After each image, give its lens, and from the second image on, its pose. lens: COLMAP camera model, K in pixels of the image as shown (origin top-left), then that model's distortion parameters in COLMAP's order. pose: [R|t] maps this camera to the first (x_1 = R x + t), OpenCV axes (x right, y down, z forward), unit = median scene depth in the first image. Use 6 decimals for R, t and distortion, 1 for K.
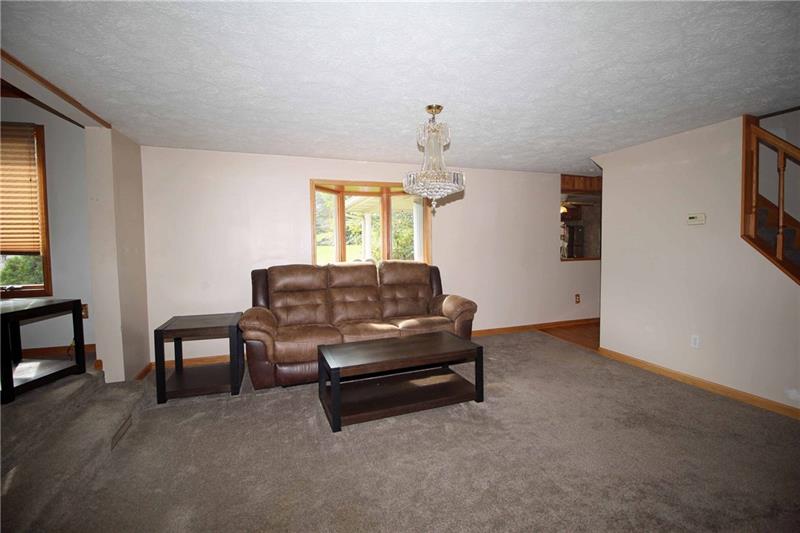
lens RADIAL K [[374.2, 0, 405.3], [0, 374.2, 266.5], [0, 0, 1]] dist [-0.005219, -0.004195]
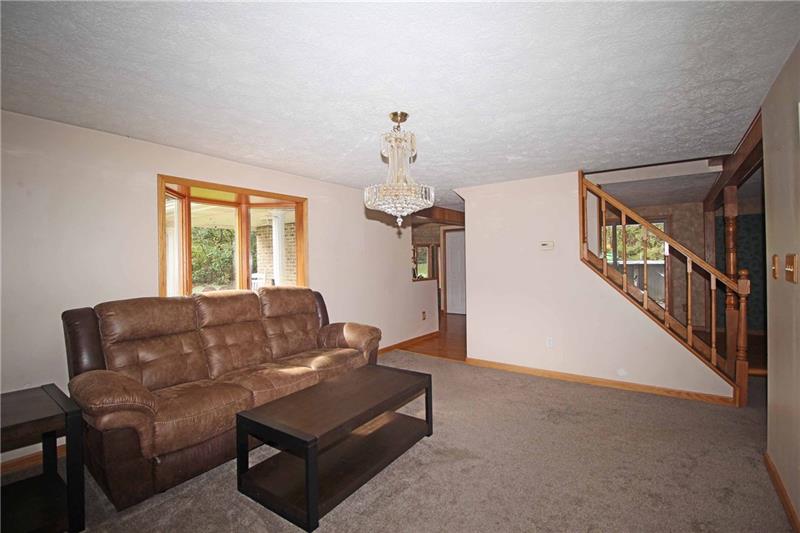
lens RADIAL K [[374.2, 0, 398.4], [0, 374.2, 265.5], [0, 0, 1]] dist [-0.005219, -0.004195]
pose [[0.824103, -0.004531, 0.566421, -0.321423], [0.037600, 0.998200, -0.046720, -0.016247], [-0.565190, 0.059799, 0.822790, 0.209443]]
